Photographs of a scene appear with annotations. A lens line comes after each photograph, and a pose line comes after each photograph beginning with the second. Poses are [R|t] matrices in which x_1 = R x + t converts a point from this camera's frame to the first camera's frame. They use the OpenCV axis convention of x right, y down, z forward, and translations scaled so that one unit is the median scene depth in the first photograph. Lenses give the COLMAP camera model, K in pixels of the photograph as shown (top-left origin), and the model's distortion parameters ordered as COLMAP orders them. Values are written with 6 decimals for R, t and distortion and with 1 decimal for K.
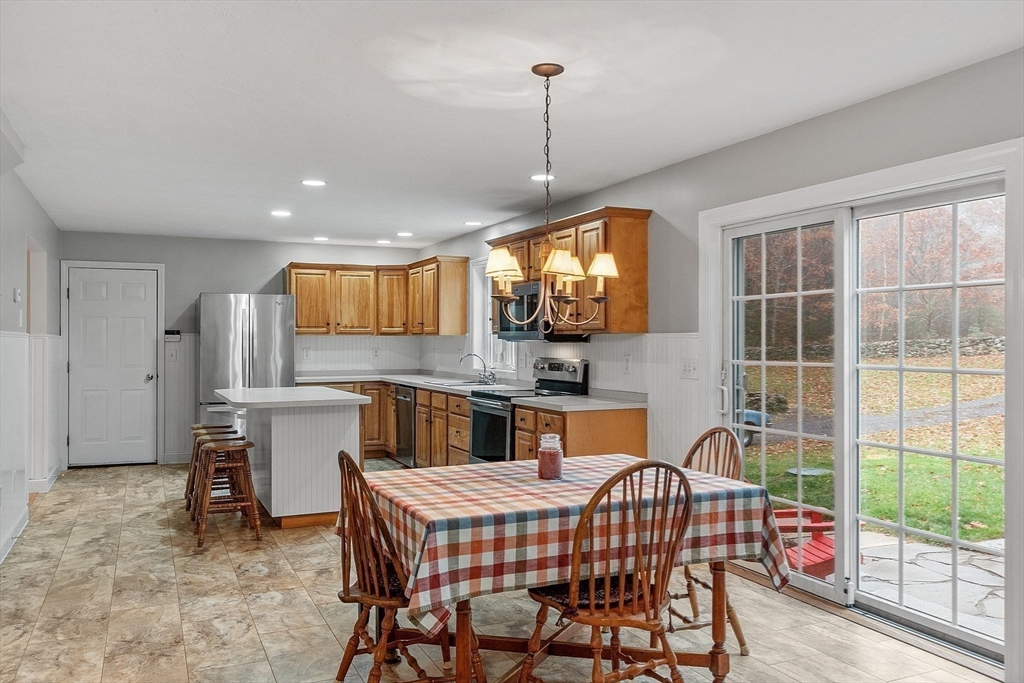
lens RADIAL K [[805.5, 0, 512.0], [0, 805.5, 341.5], [0, 0, 1]] dist [0.007922, -0.002073]
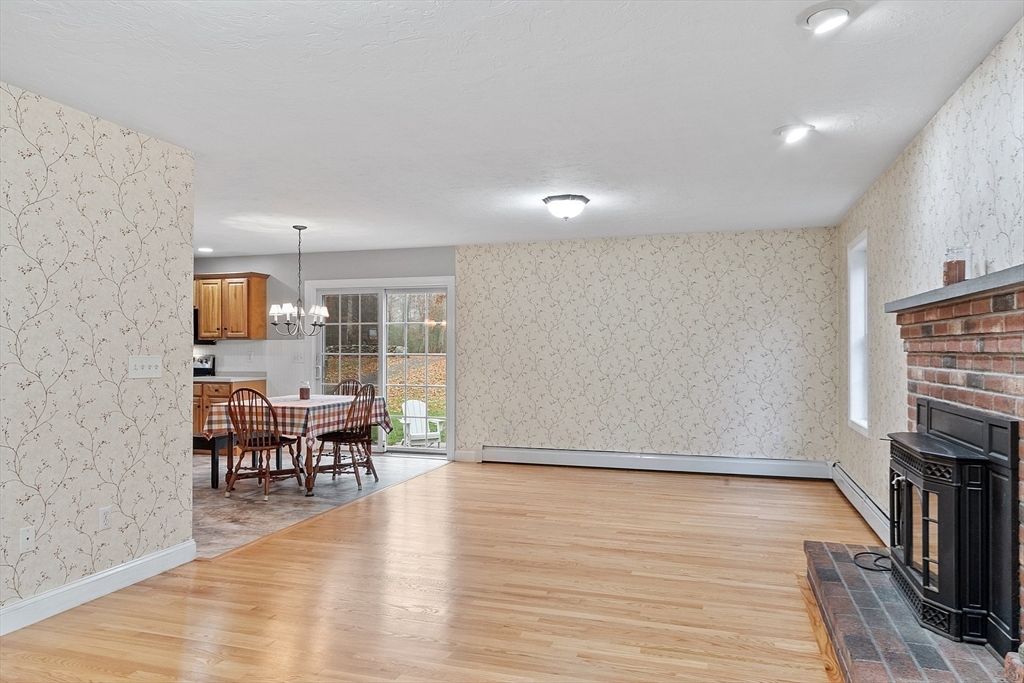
lens RADIAL K [[681.7, 0, 512.0], [0, 681.7, 341.5], [0, 0, 1]] dist [0.004496, 0.000443]
pose [[0.670226, 0.008590, 0.742107, -0.580888], [0.000979, 0.999922, -0.012458, 0.012881], [-0.742157, 0.009077, 0.670165, -0.454158]]
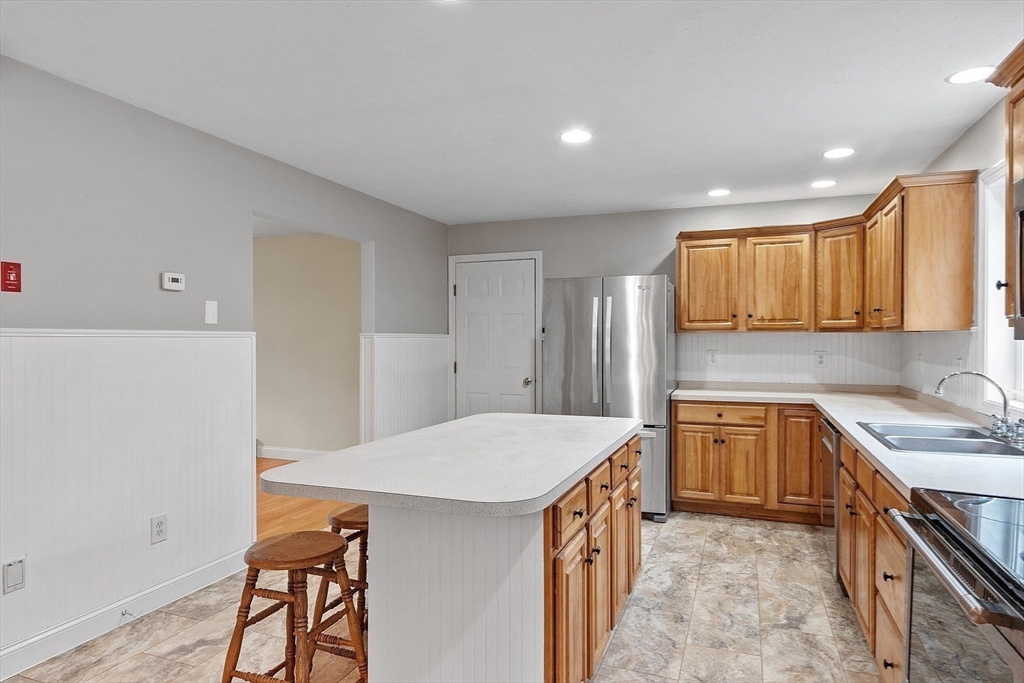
lens RADIAL K [[609.1, 0, 512.0], [0, 609.1, 341.5], [0, 0, 1]] dist [0.003949, 0.000785]
pose [[0.701068, 0.003791, -0.713085, 0.018234], [-0.000579, 0.999989, 0.004747, -0.003468], [0.713094, -0.002915, 0.701062, 0.775963]]
